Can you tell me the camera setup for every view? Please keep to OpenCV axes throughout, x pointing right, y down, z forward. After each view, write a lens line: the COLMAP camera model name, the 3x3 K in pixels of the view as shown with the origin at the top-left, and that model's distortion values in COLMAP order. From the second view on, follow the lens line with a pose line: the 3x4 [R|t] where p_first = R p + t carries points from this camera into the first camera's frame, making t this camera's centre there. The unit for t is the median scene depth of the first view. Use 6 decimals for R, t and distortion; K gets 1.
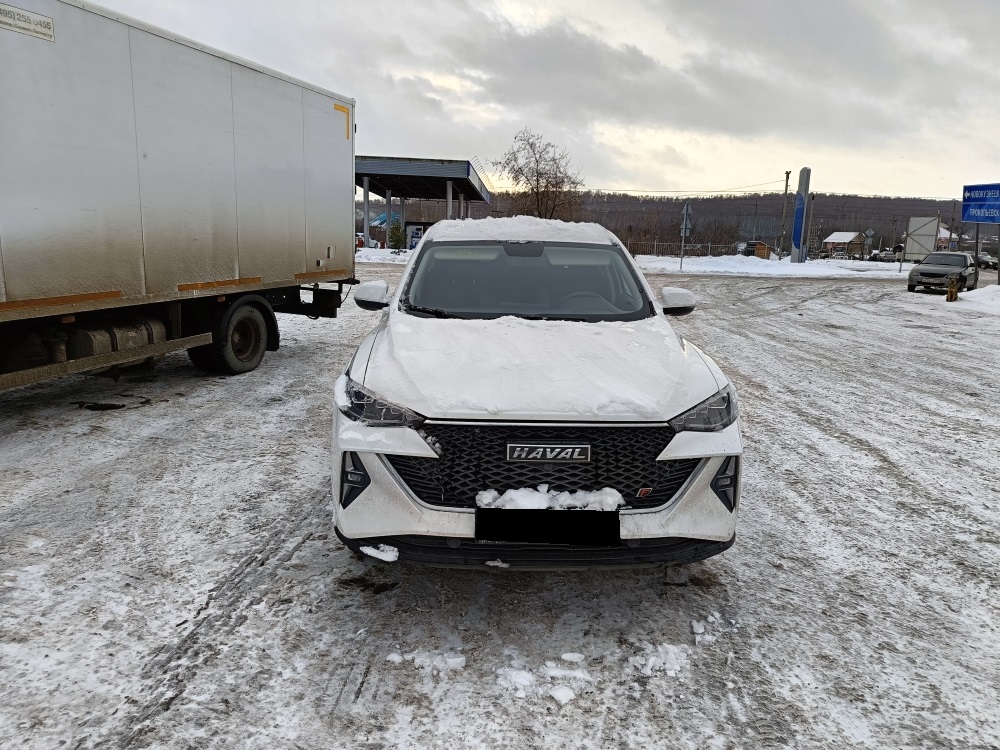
lens RADIAL K [[691.7, 0, 500.0], [0, 691.7, 375.0], [0, 0, 1]] dist [0.042156, -0.040616]
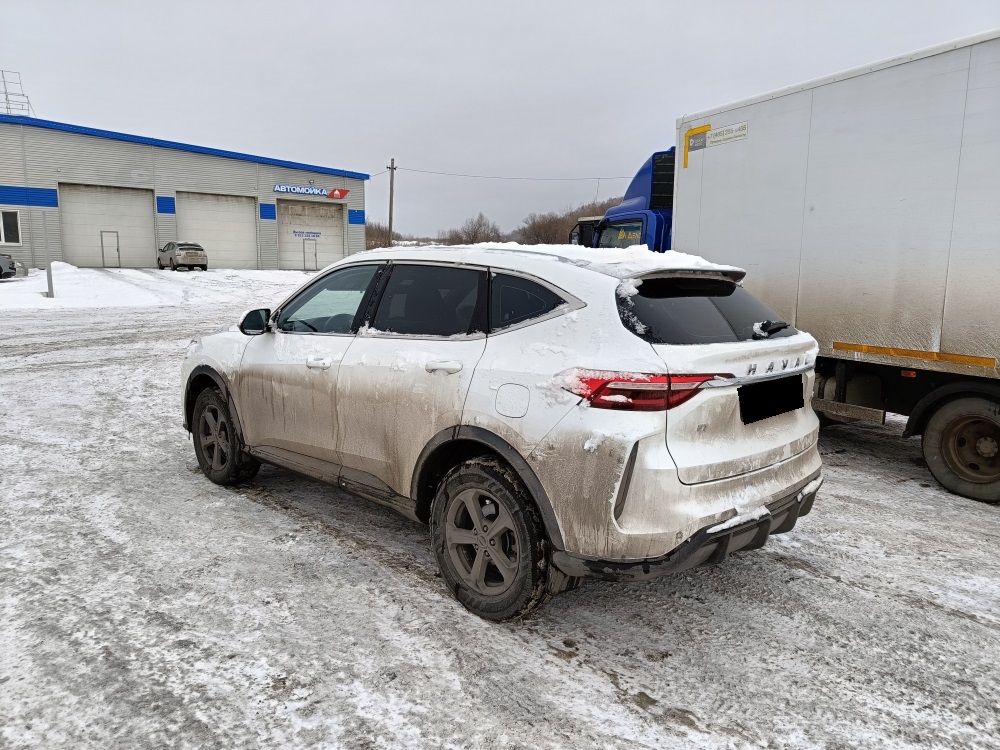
lens RADIAL K [[691.7, 0, 500.0], [0, 691.7, 375.0], [0, 0, 1]] dist [0.042156, -0.040616]
pose [[-0.719104, 0.058294, -0.692453, 0.667935], [-0.180085, 0.946799, 0.266722, -0.347545], [0.671162, 0.316501, -0.670349, 1.835031]]
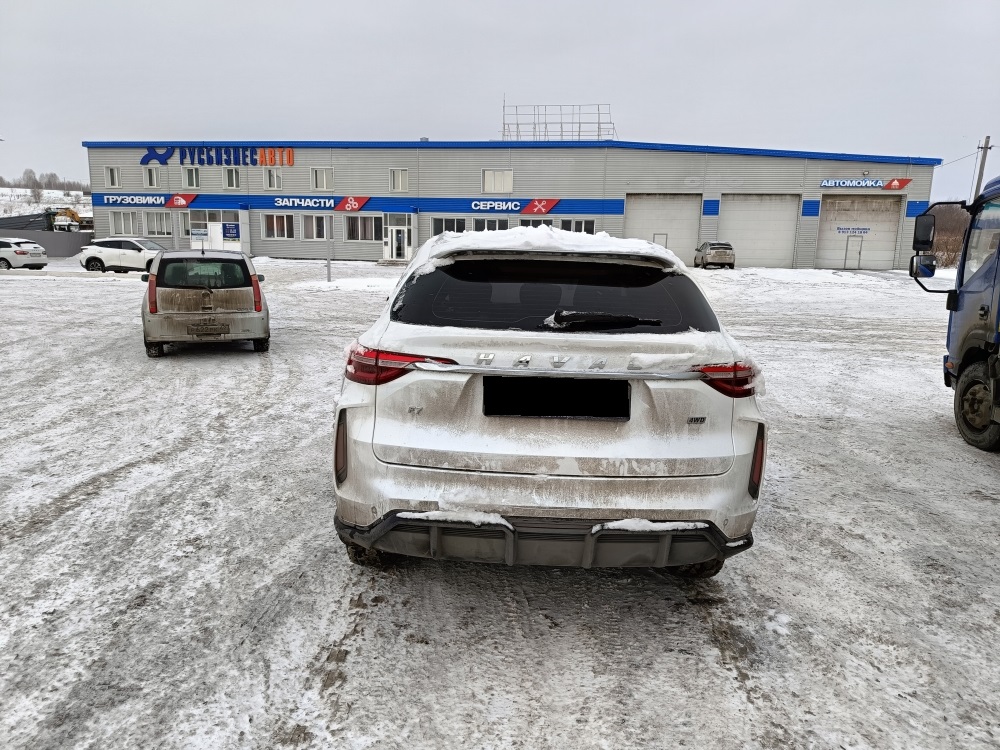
lens RADIAL K [[691.7, 0, 500.0], [0, 691.7, 375.0], [0, 0, 1]] dist [0.042156, -0.040616]
pose [[-0.998076, -0.061600, 0.007052, 0.057177], [-0.054872, 0.930520, 0.362108, -0.416707], [-0.028868, 0.361024, -0.932109, 2.091338]]
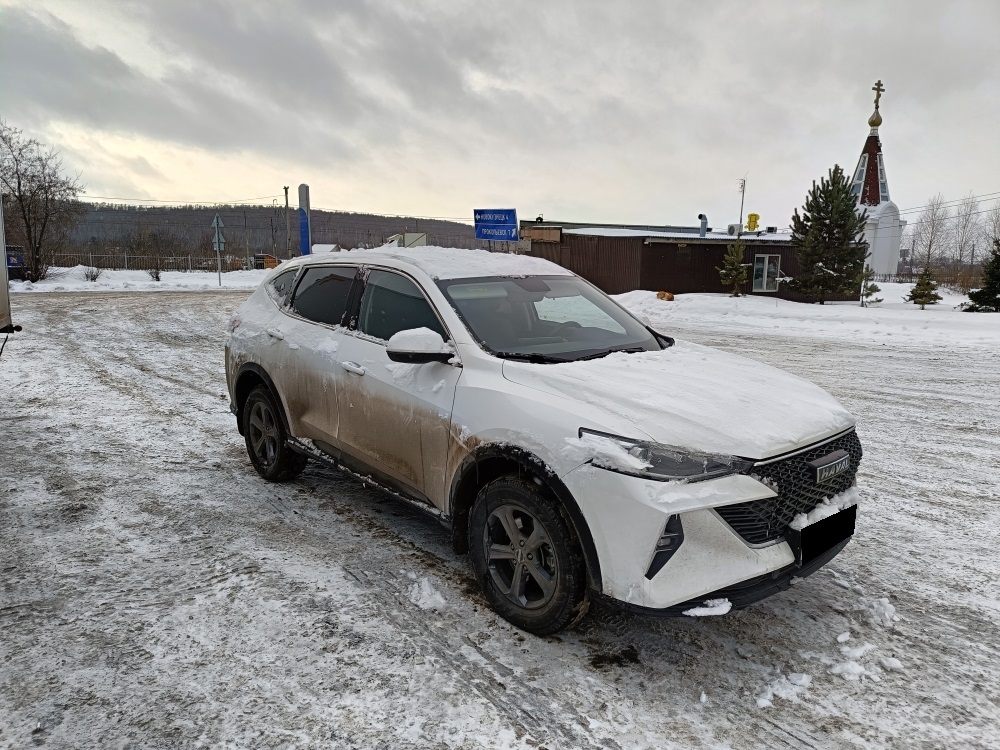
lens RADIAL K [[691.7, 0, 500.0], [0, 691.7, 375.0], [0, 0, 1]] dist [0.042156, -0.040616]
pose [[0.759821, -0.126347, 0.637737, -0.607029], [0.136494, 0.990073, 0.033527, -0.087545], [-0.635642, 0.061572, 0.769525, 0.260499]]
